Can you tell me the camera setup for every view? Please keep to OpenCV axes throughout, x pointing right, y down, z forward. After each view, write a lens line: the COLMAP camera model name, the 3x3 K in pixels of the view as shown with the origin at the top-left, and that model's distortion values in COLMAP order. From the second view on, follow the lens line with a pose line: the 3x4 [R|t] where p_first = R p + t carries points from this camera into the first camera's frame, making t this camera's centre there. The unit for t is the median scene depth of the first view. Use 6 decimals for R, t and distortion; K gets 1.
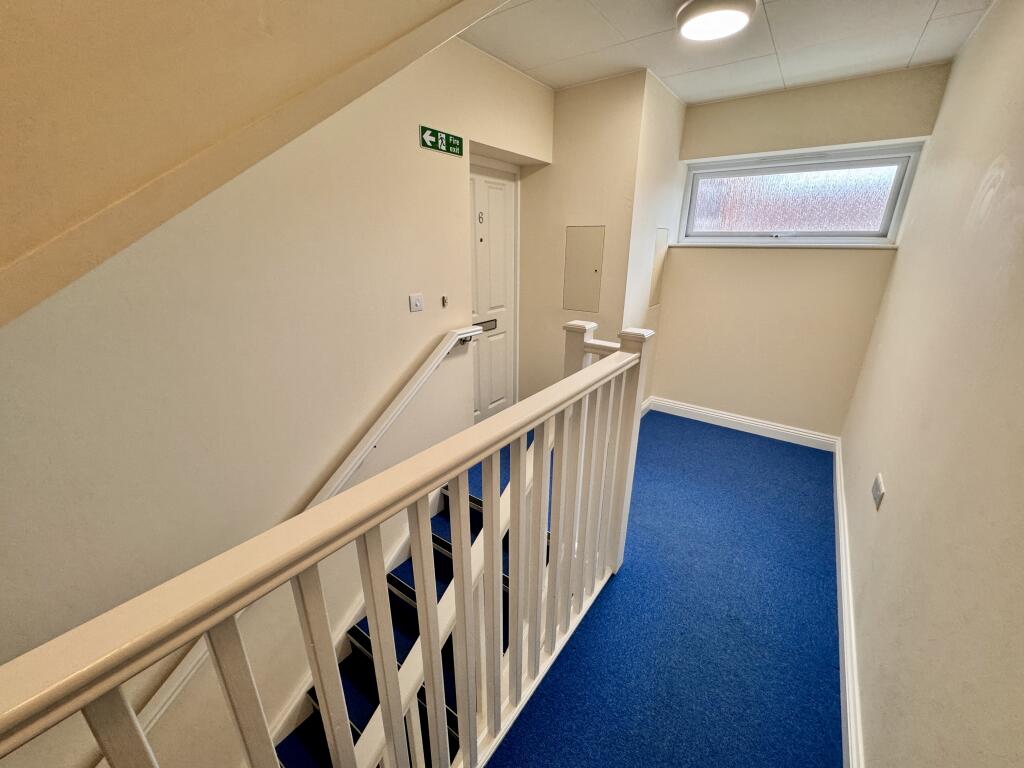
lens RADIAL K [[409.0, 0, 512.0], [0, 409.0, 384.0], [0, 0, 1]] dist [0.000802, 0.000476]
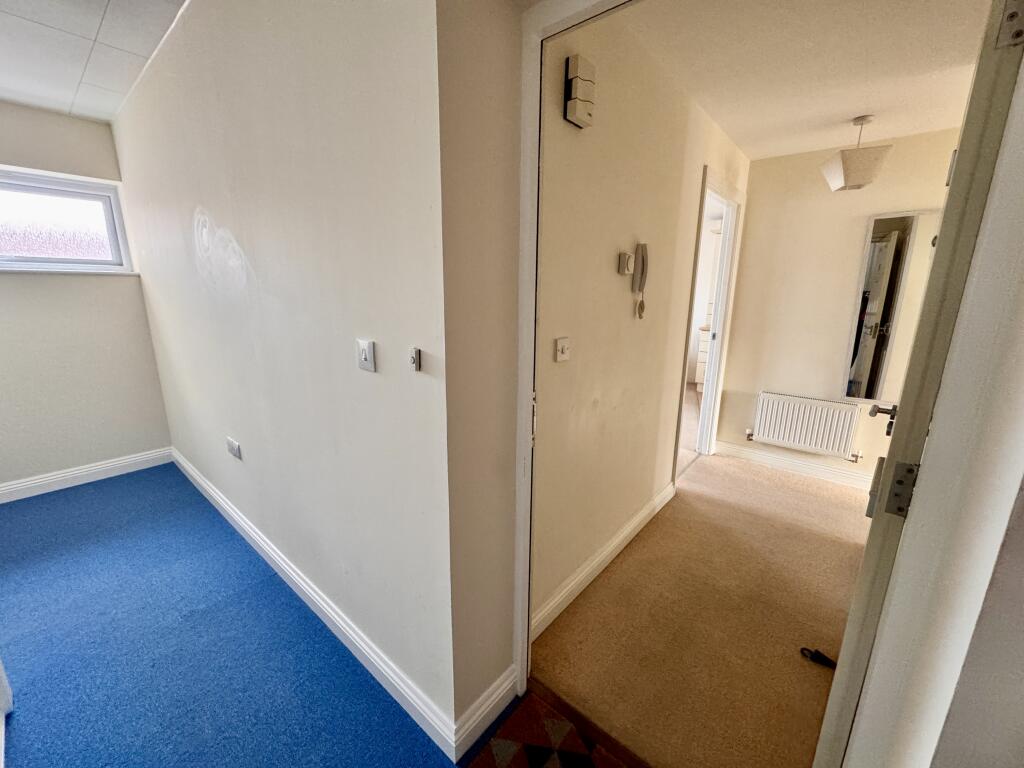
lens RADIAL K [[409.0, 0, 512.0], [0, 409.0, 384.0], [0, 0, 1]] dist [0.000802, 0.000476]
pose [[0.064463, -0.230269, 0.970990, -0.179815], [0.323576, 0.925266, 0.197944, 0.063343], [-0.944004, 0.301429, 0.134155, -0.051800]]
